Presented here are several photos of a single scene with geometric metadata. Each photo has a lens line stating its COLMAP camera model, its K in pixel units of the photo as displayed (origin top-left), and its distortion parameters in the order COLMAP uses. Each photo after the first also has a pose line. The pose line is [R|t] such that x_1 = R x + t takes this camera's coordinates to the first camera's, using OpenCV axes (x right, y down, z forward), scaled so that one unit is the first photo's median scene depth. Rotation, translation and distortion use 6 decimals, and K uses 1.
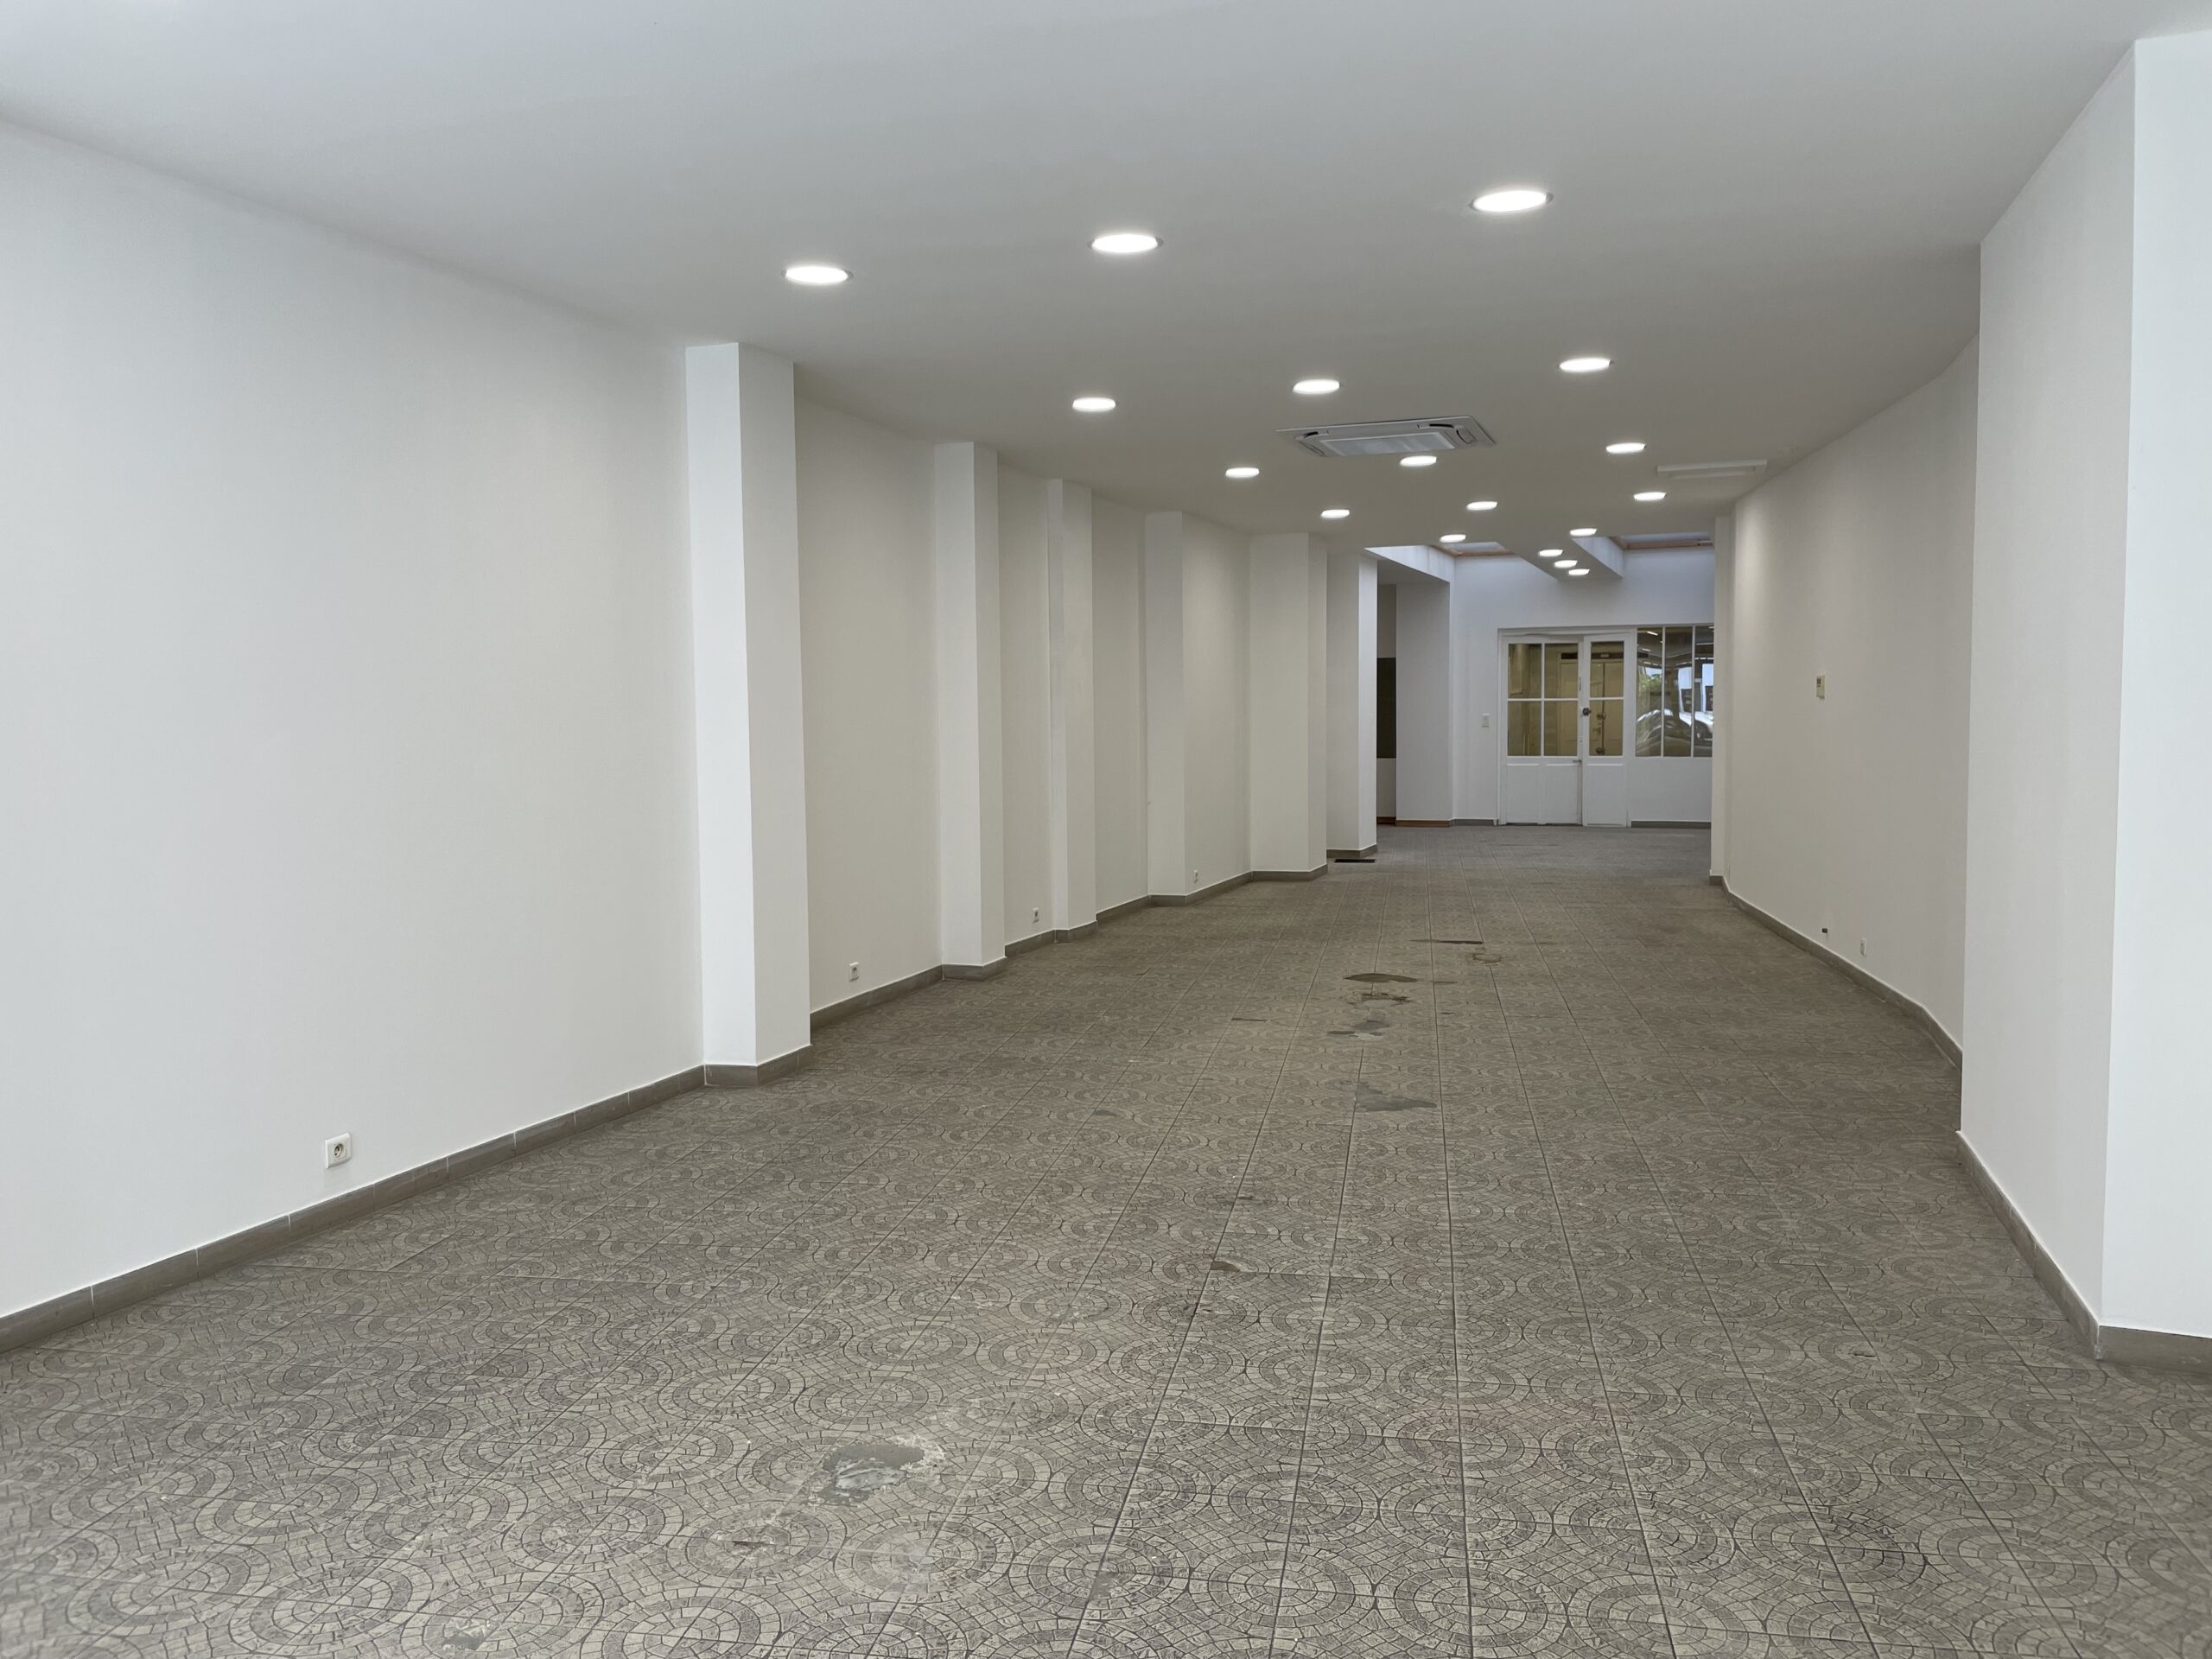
lens RADIAL K [[1669.7, 0, 1117.4], [0, 1669.7, 828.4], [0, 0, 1]] dist [0.050012, -0.000827]
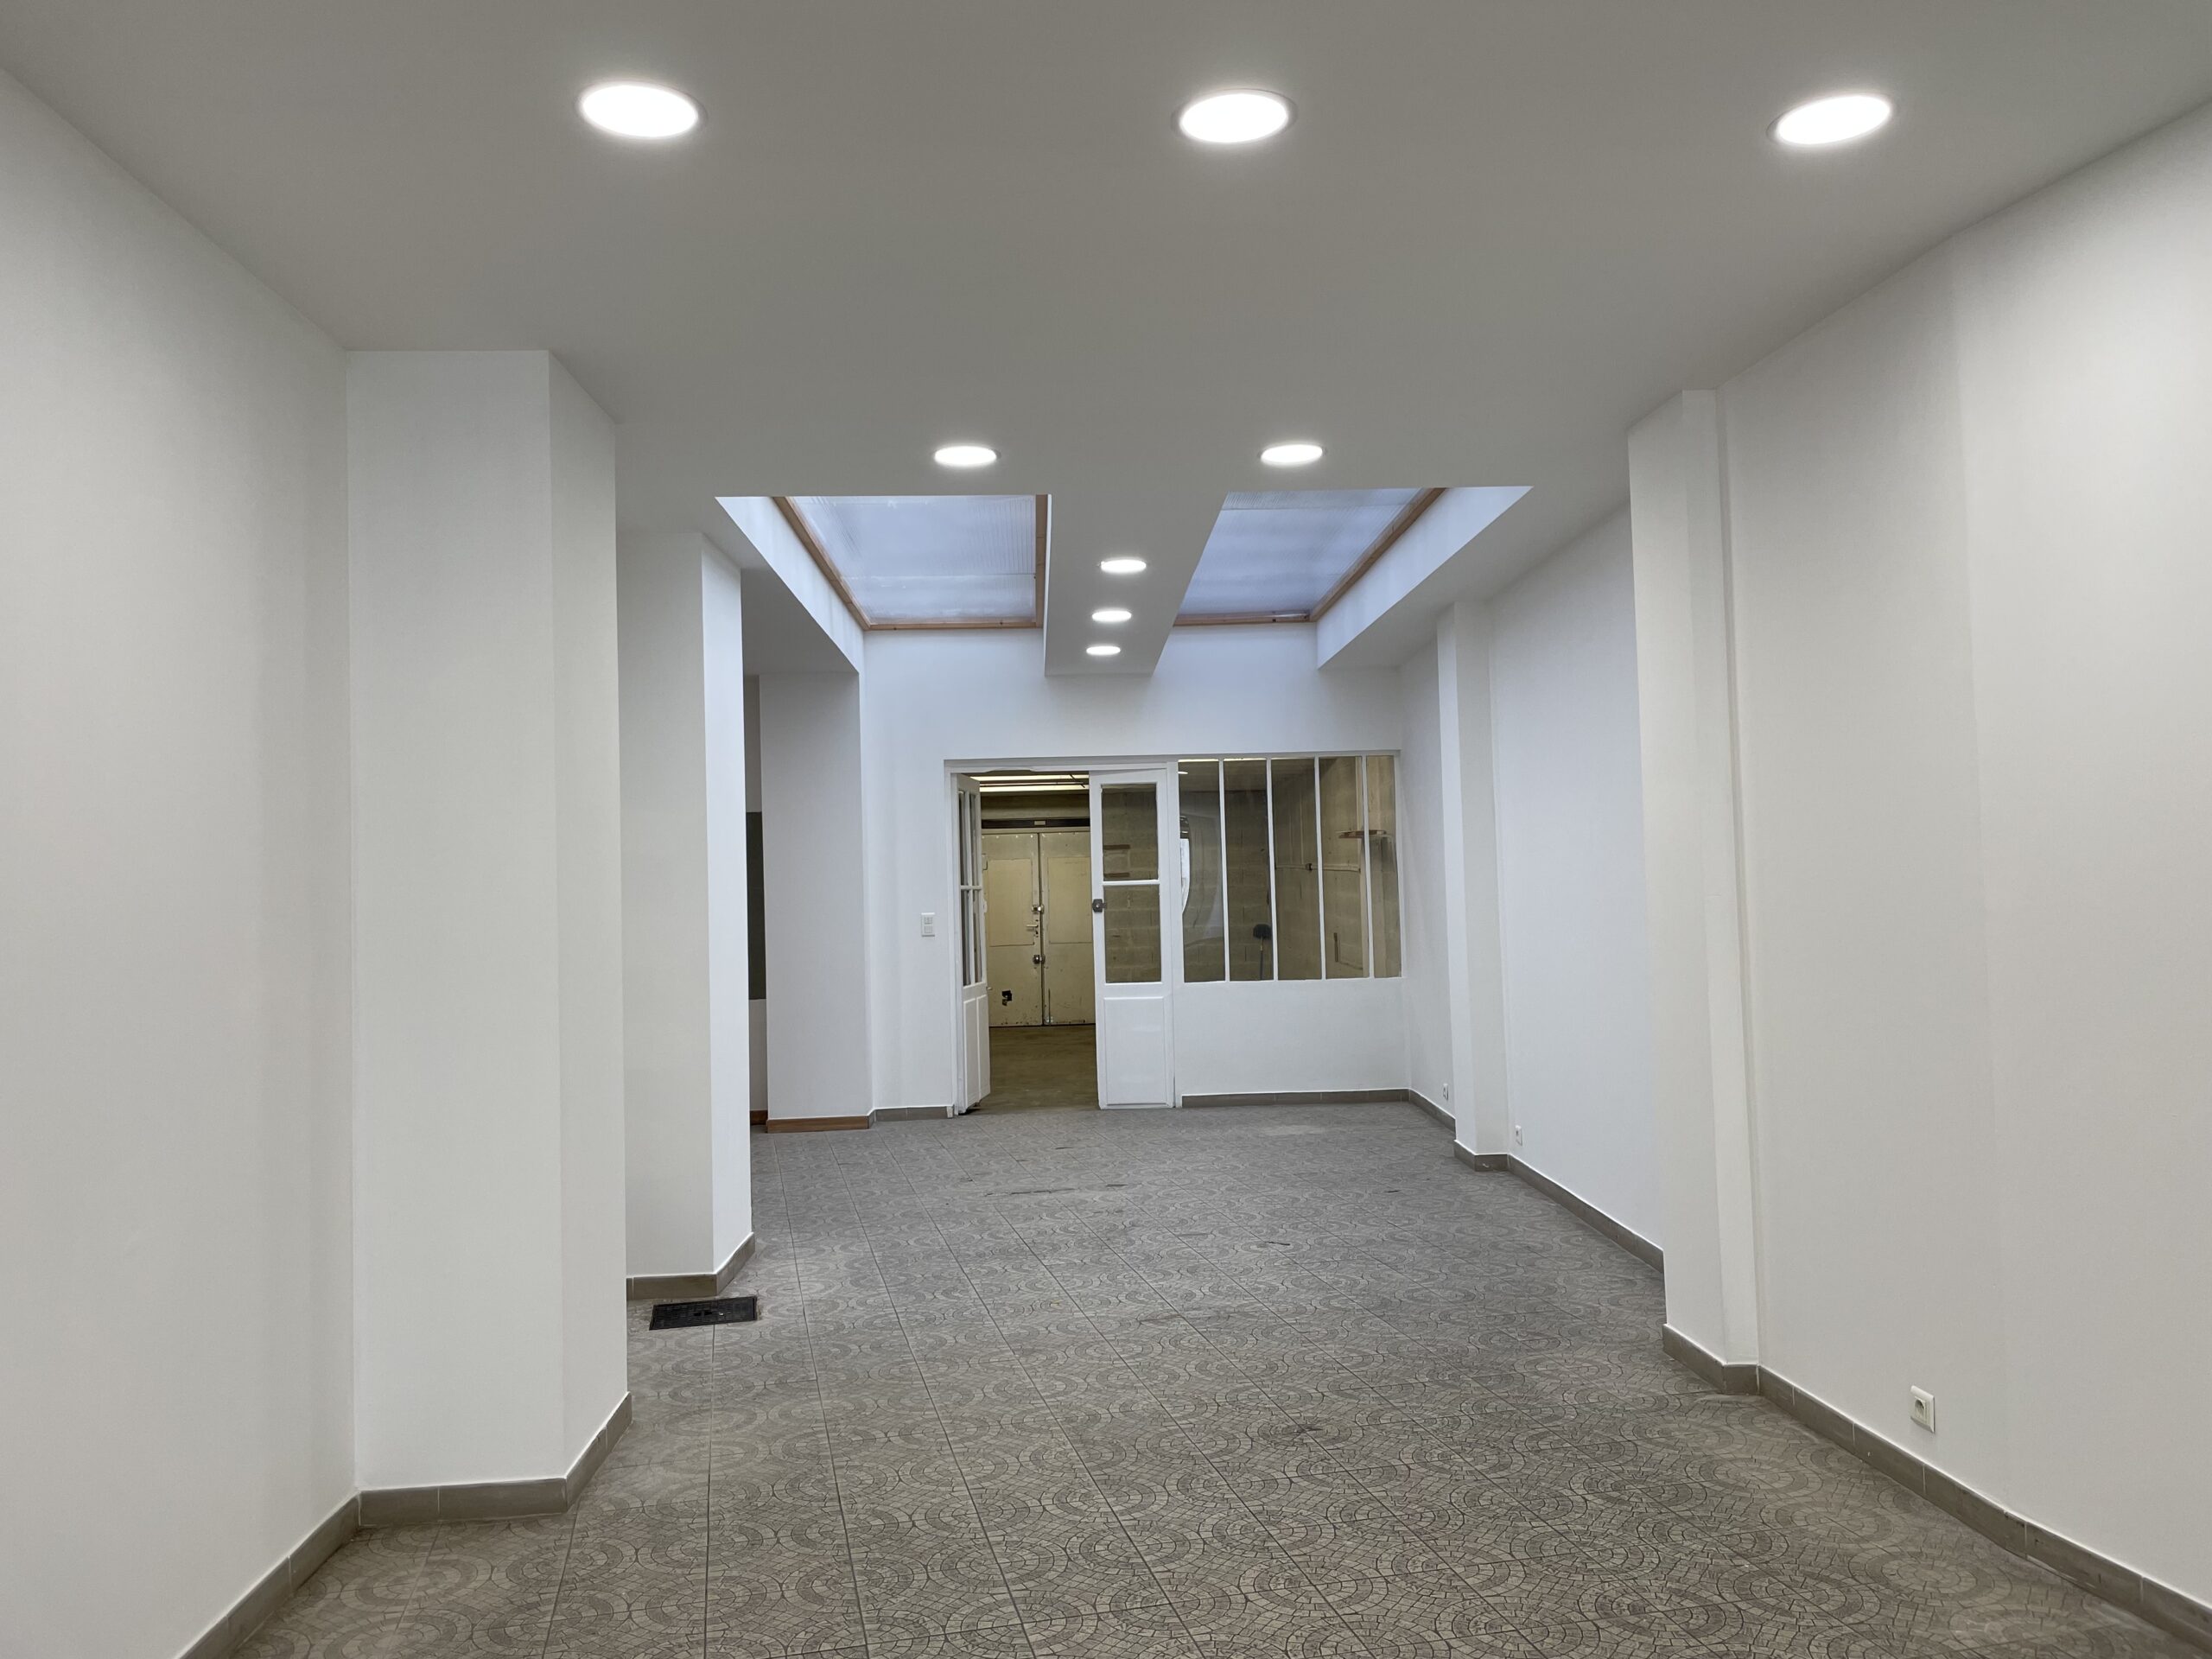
lens RADIAL K [[1669.7, 0, 1118.3], [0, 1669.7, 810.2], [0, 0, 1]] dist [0.050012, -0.000827]
pose [[0.918685, 0.007705, 0.394915, 0.061271], [0.041786, 0.992303, -0.116566, -0.036106], [-0.392774, 0.123590, 0.911293, 0.481282]]
